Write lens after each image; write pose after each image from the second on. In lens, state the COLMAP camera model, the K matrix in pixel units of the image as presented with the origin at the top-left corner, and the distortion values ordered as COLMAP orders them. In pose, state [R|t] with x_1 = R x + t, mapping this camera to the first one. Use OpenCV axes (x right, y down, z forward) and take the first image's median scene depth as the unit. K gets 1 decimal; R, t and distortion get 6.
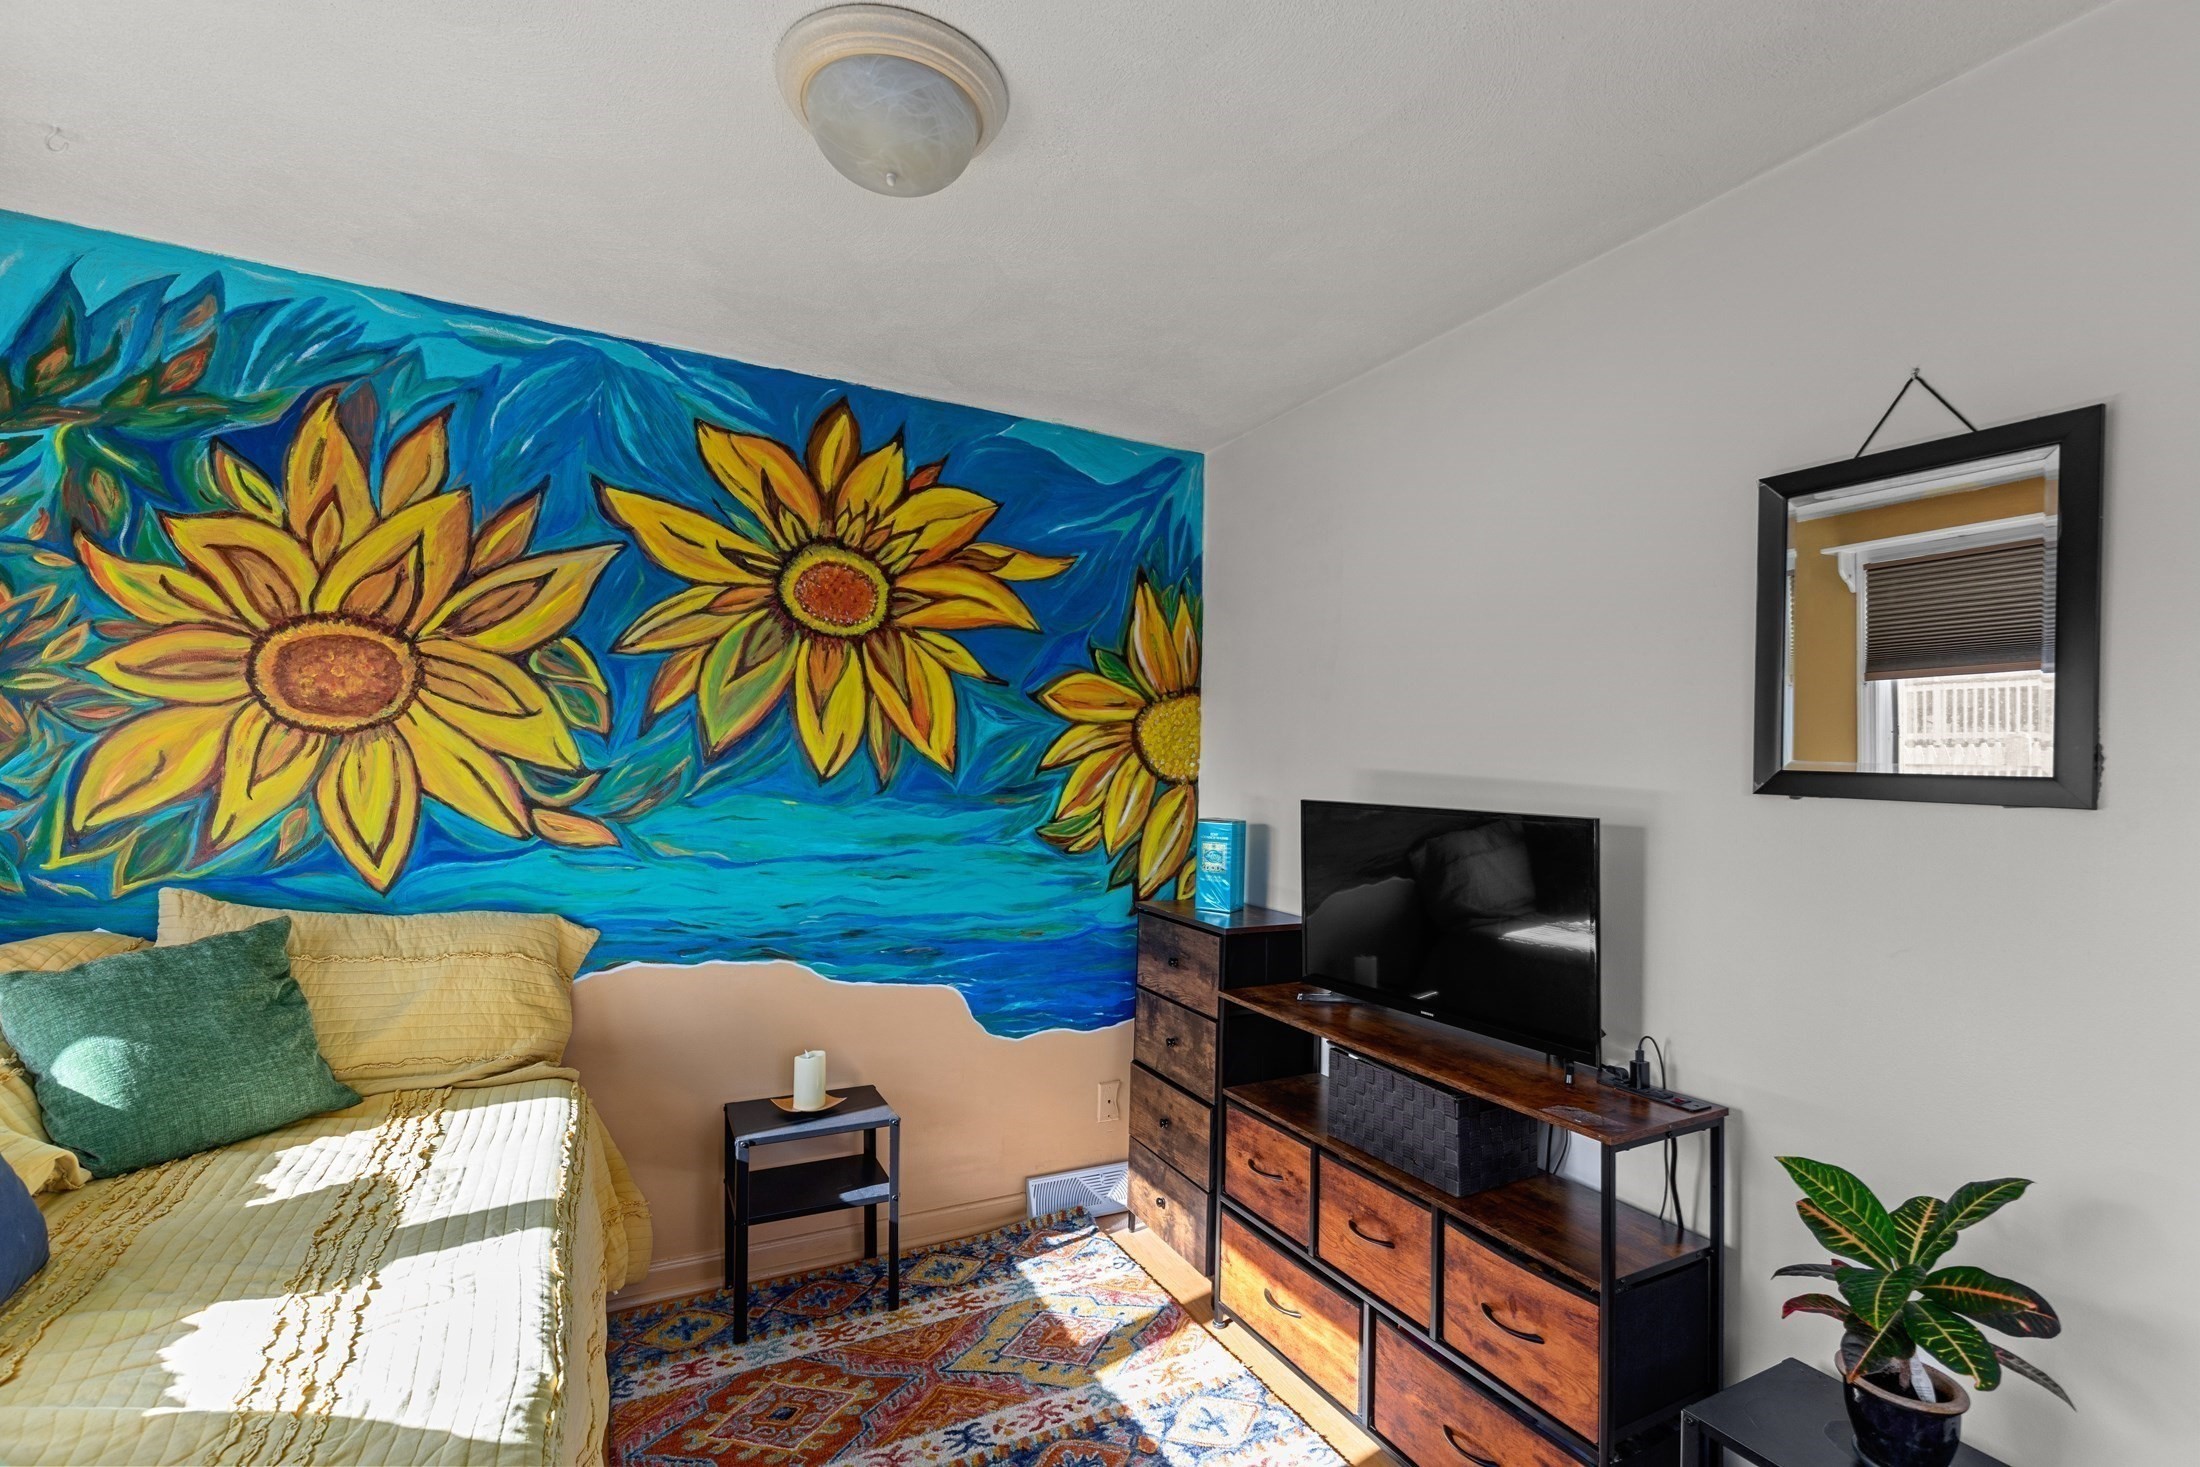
lens RADIAL K [[992.8, 0, 1099.0], [0, 992.8, 738.2], [0, 0, 1]] dist [0.010553, -0.002706]
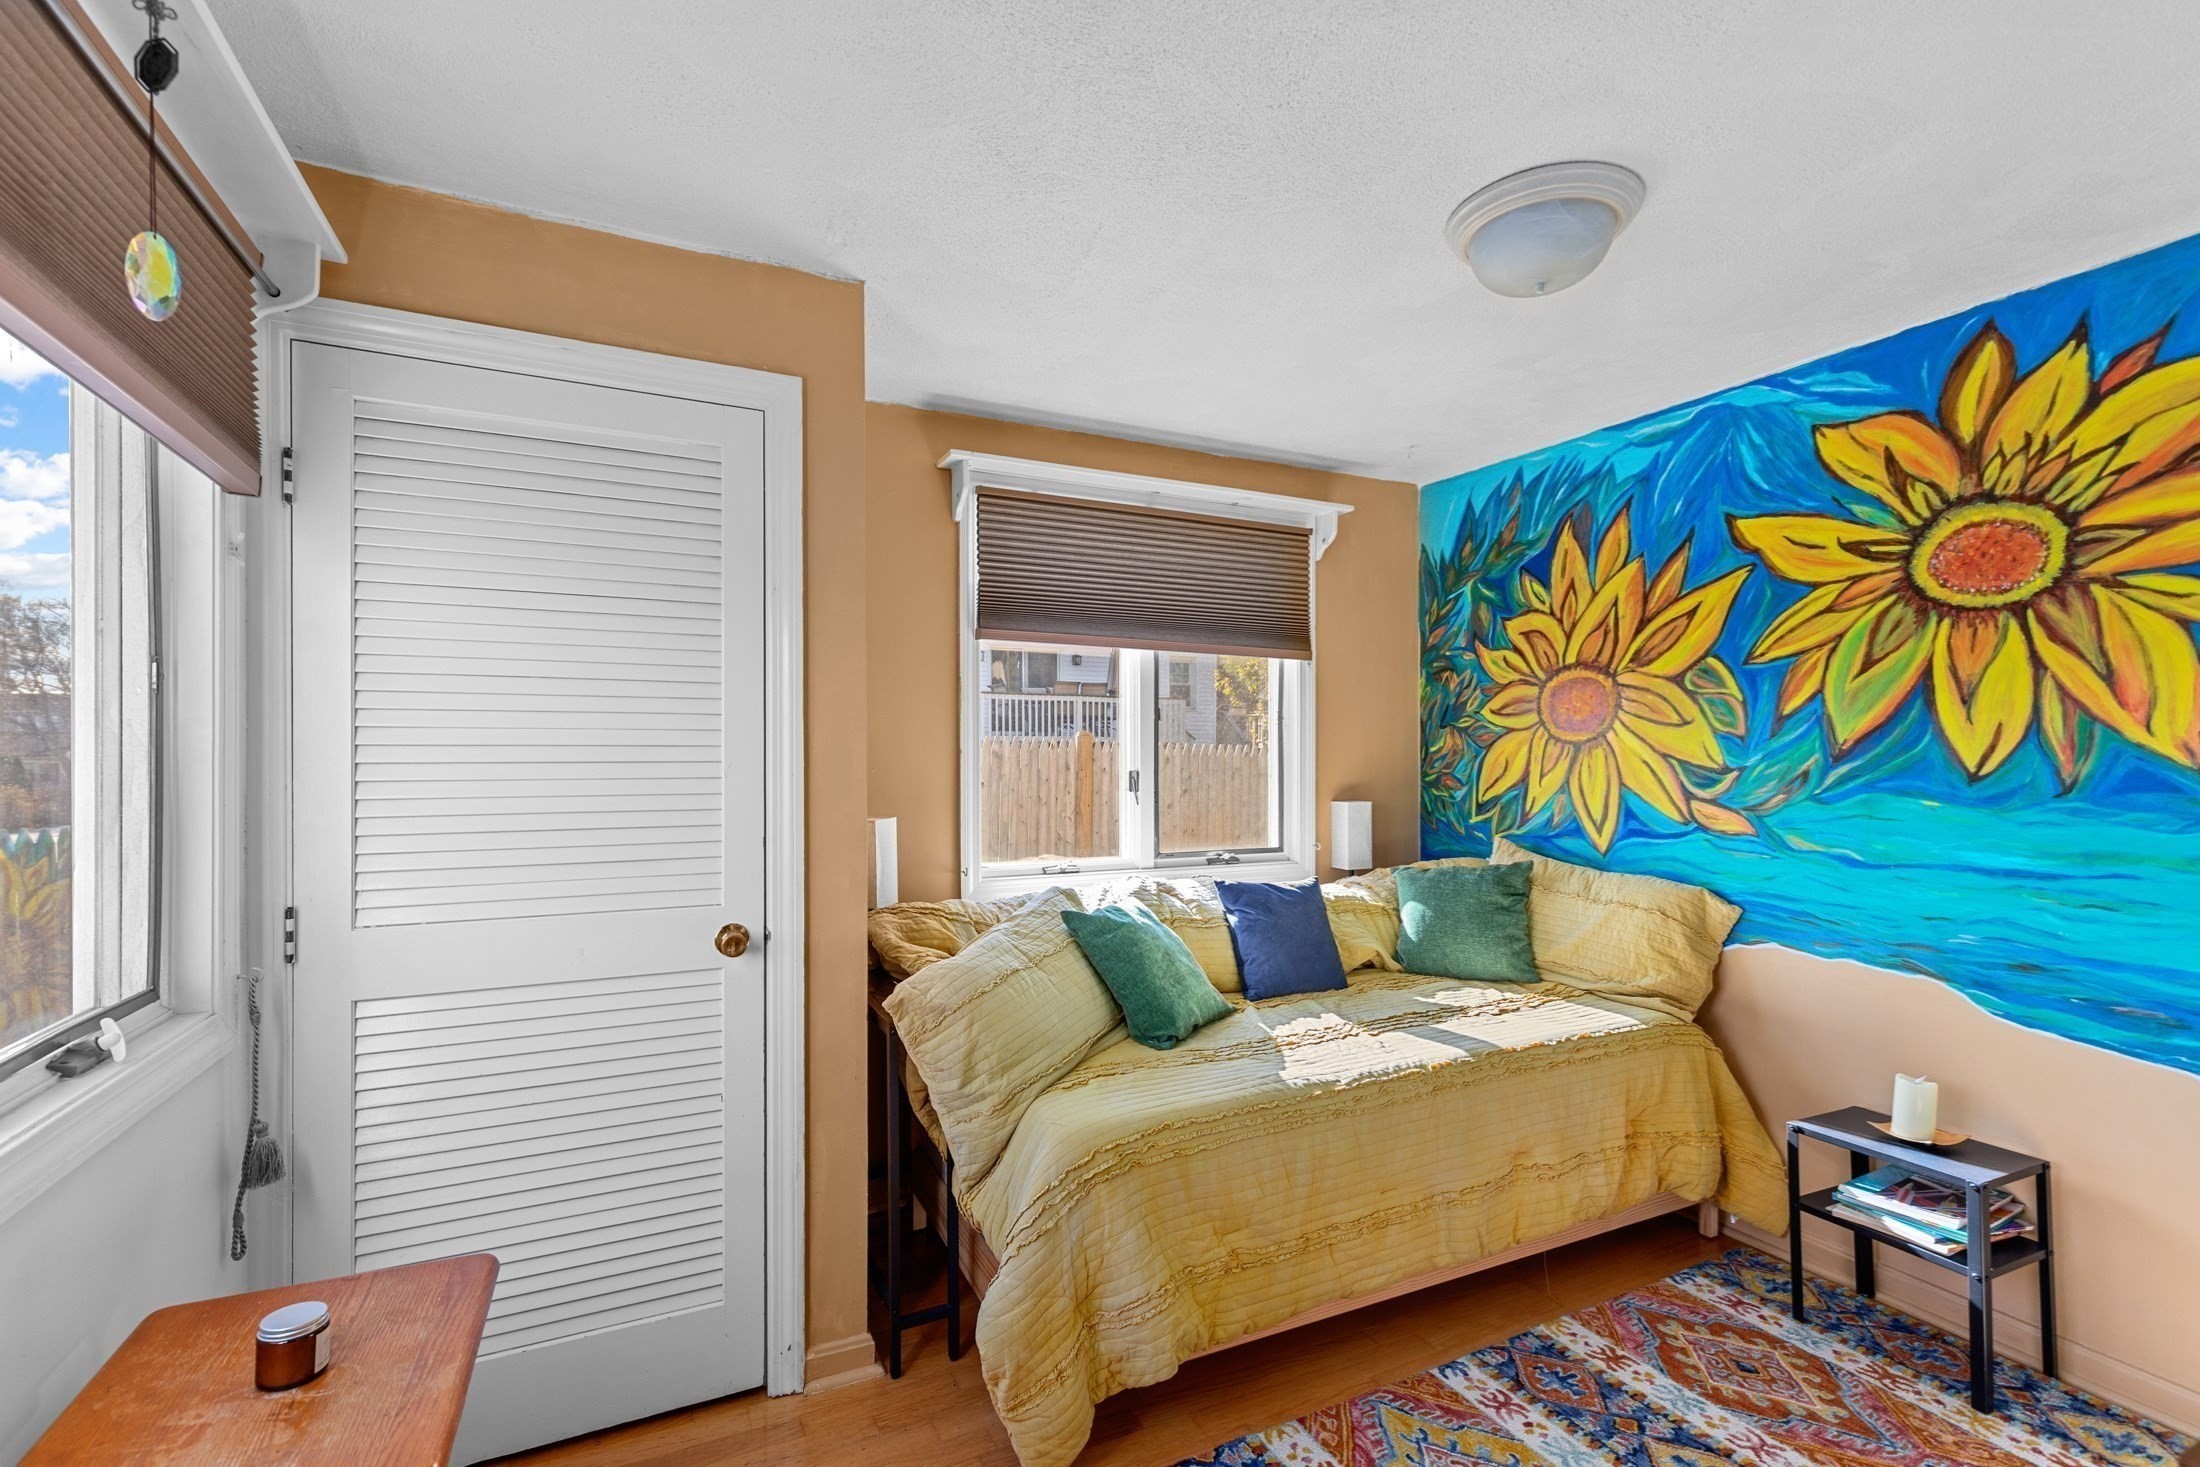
lens RADIAL K [[992.8, 0, 1101.9], [0, 992.8, 746.5], [0, 0, 1]] dist [0.010553, -0.002706]
pose [[-0.025811, -0.030515, -0.999201, 0.657428], [0.026503, 0.999162, -0.031198, 0.023279], [0.999315, -0.027287, -0.024980, 0.295657]]
